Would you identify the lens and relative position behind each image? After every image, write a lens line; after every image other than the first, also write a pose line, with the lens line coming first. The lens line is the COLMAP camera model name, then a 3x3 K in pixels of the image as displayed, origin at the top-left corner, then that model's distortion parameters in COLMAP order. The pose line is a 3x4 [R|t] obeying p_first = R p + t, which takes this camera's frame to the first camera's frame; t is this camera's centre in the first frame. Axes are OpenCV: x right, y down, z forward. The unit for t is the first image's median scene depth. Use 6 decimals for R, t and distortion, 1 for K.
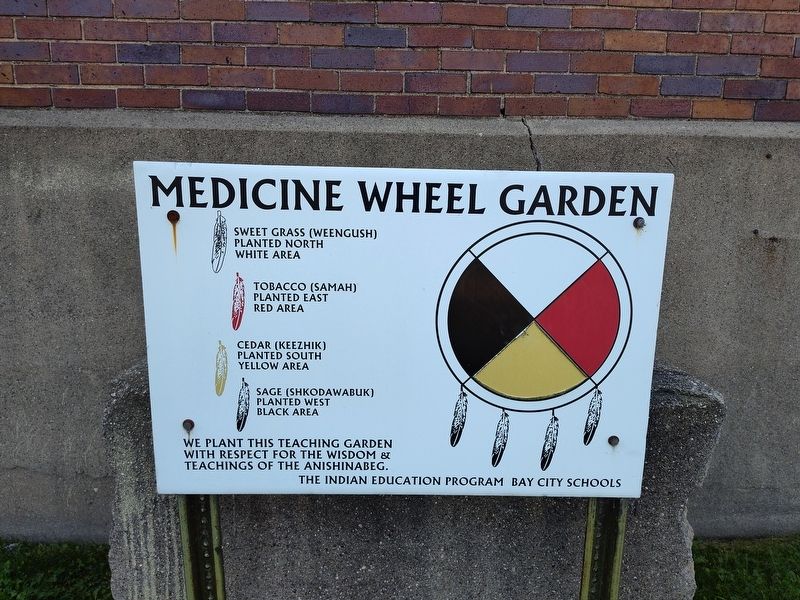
lens RADIAL K [[525.4, 0, 400.0], [0, 525.4, 300.0], [0, 0, 1]] dist [0.084263, -0.077721]
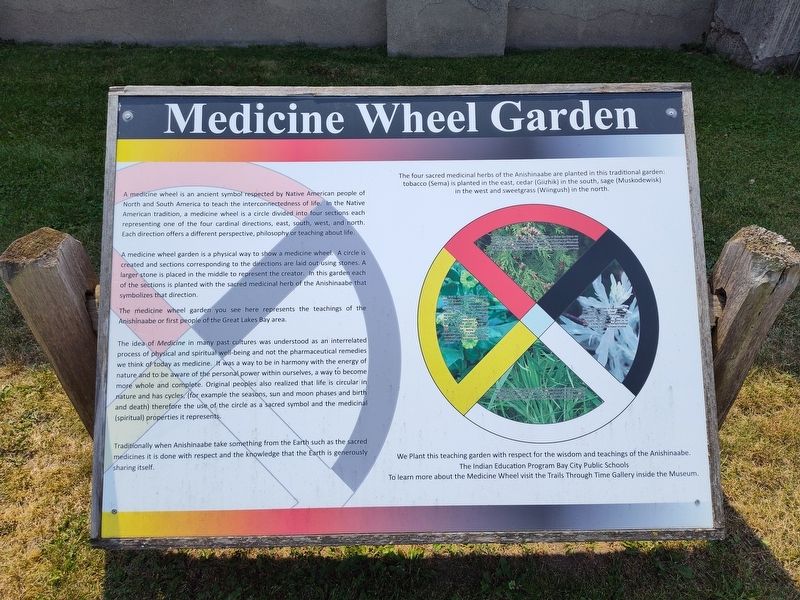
lens RADIAL K [[549.9, 0, 400.0], [0, 549.9, 300.0], [0, 0, 1]] dist [0.088406, -0.091783]
pose [[0.999979, -0.000962, -0.006344, -3.180060], [0.003714, 0.893021, 0.450001, 0.660105], [0.005233, -0.450015, 0.893006, -3.195155]]
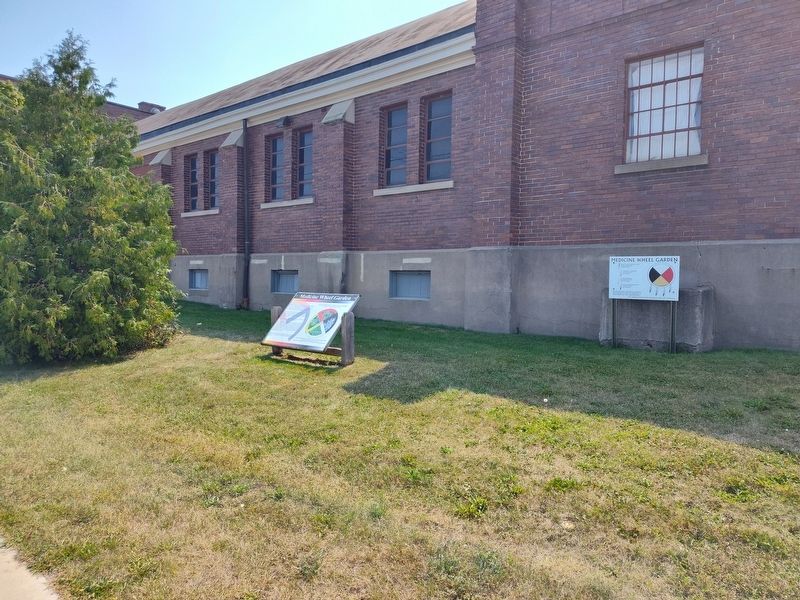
lens RADIAL K [[549.9, 0, 400.0], [0, 549.9, 300.0], [0, 0, 1]] dist [0.088406, -0.091783]
pose [[0.756427, 0.024465, -0.653620, 2.496345], [-0.113247, 0.989107, -0.094038, 1.469883], [0.644200, 0.145153, 0.750958, -6.925576]]
